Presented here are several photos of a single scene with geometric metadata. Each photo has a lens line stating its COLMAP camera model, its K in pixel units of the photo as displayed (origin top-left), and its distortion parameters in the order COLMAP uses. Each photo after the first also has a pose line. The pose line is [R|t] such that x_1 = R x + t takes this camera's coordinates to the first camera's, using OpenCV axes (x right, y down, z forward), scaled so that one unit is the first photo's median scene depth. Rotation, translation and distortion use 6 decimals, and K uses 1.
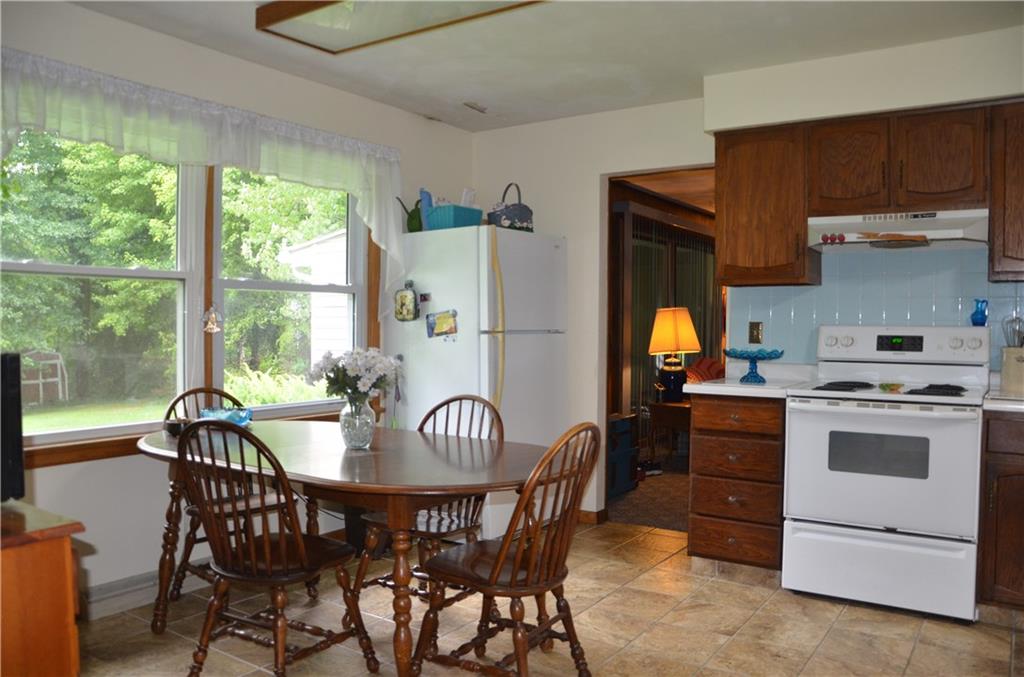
lens RADIAL K [[806.9, 0, 512.7], [0, 806.9, 340.2], [0, 0, 1]] dist [-0.133692, 0.099815]
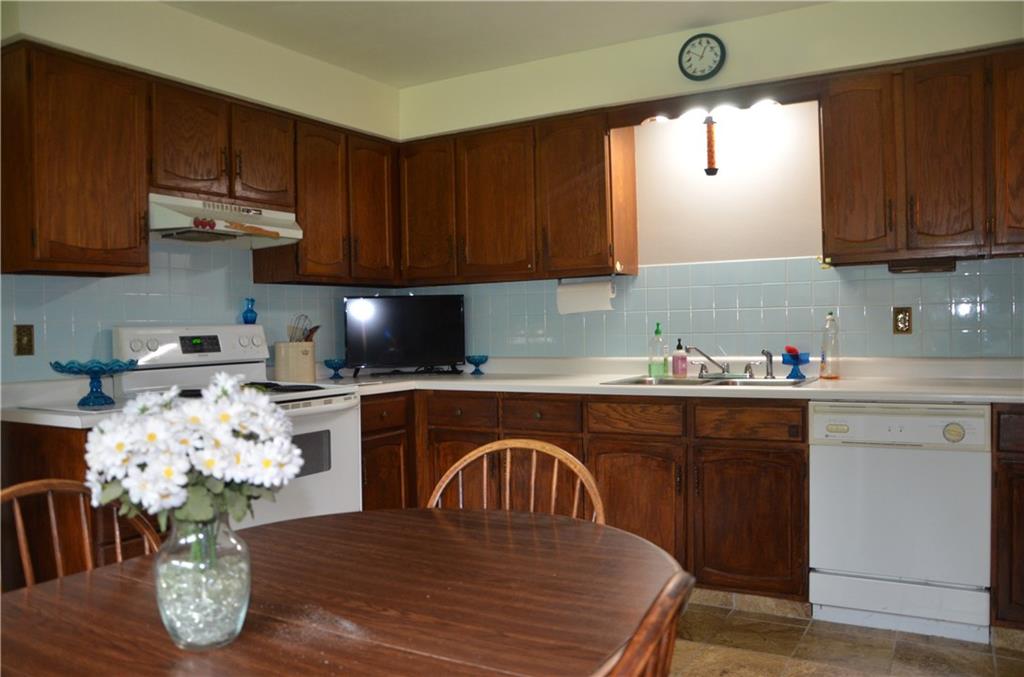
lens RADIAL K [[806.9, 0, 509.2], [0, 806.9, 341.9], [0, 0, 1]] dist [-0.133692, 0.099815]
pose [[-0.048946, -0.025995, 0.998463, -0.461404], [0.043457, 0.998659, 0.028130, -0.009320], [-0.997856, 0.044767, -0.047750, 0.693057]]
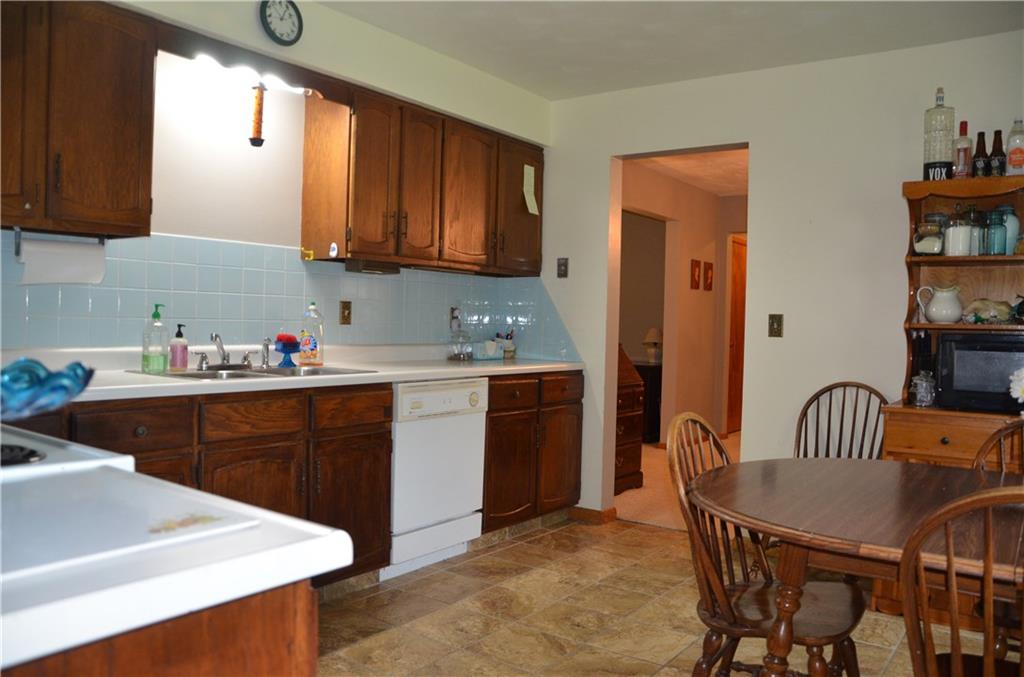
lens RADIAL K [[806.9, 0, 509.5], [0, 806.9, 339.9], [0, 0, 1]] dist [-0.133692, 0.099815]
pose [[-0.999360, -0.030690, 0.018367, 0.001397], [-0.029959, 0.998796, 0.038853, -0.004027], [-0.019537, 0.038278, -0.999076, 1.099380]]
